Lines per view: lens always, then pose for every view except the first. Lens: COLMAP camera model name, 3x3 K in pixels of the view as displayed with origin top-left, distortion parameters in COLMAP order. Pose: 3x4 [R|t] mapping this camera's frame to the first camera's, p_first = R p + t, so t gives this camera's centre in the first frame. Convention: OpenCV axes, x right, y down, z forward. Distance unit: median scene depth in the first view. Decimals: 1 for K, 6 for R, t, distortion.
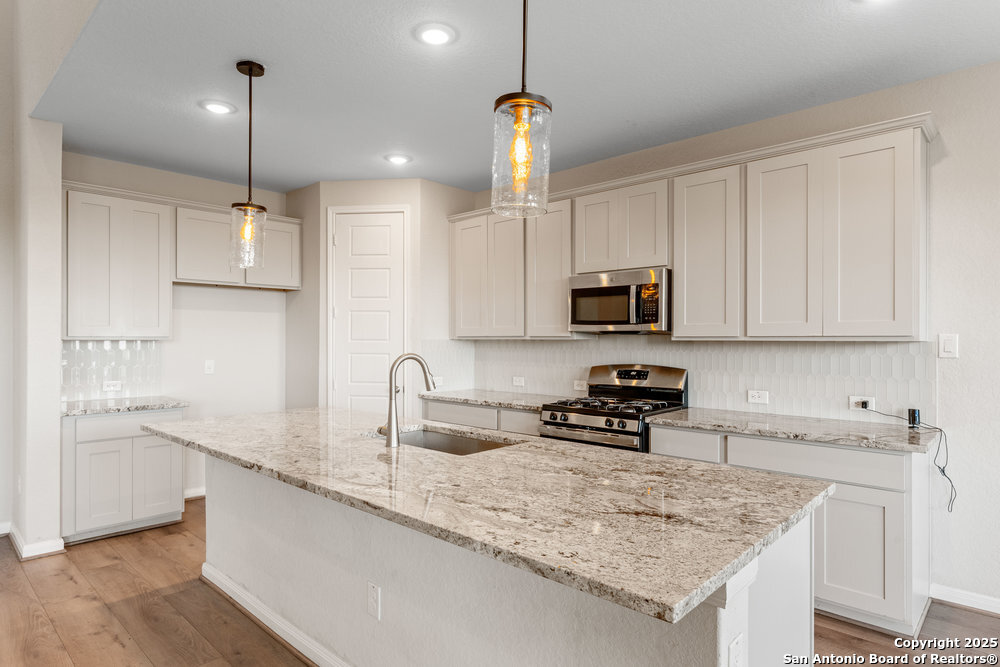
lens RADIAL K [[555.7, 0, 484.8], [0, 555.7, 337.2], [0, 0, 1]] dist [-0.009440, -0.002034]
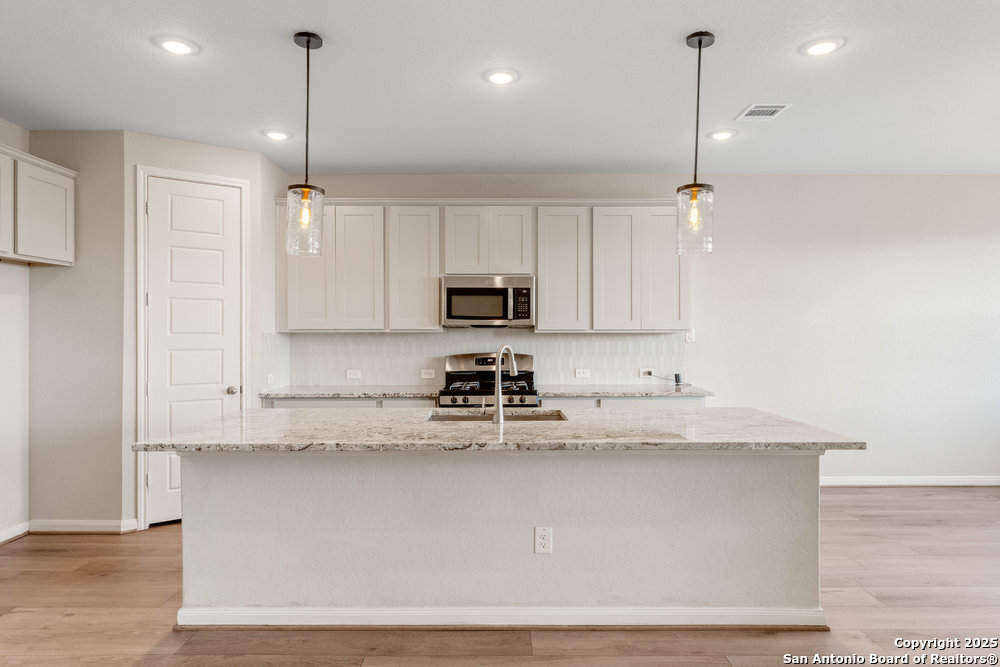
lens RADIAL K [[603.8, 0, 494.9], [0, 603.8, 333.6], [0, 0, 1]] dist [-0.025001, 0.004141]
pose [[0.732246, -0.005183, 0.681020, -0.676472], [-0.001154, 0.999960, 0.008851, -0.004685], [-0.681039, -0.007267, 0.732211, 0.040462]]
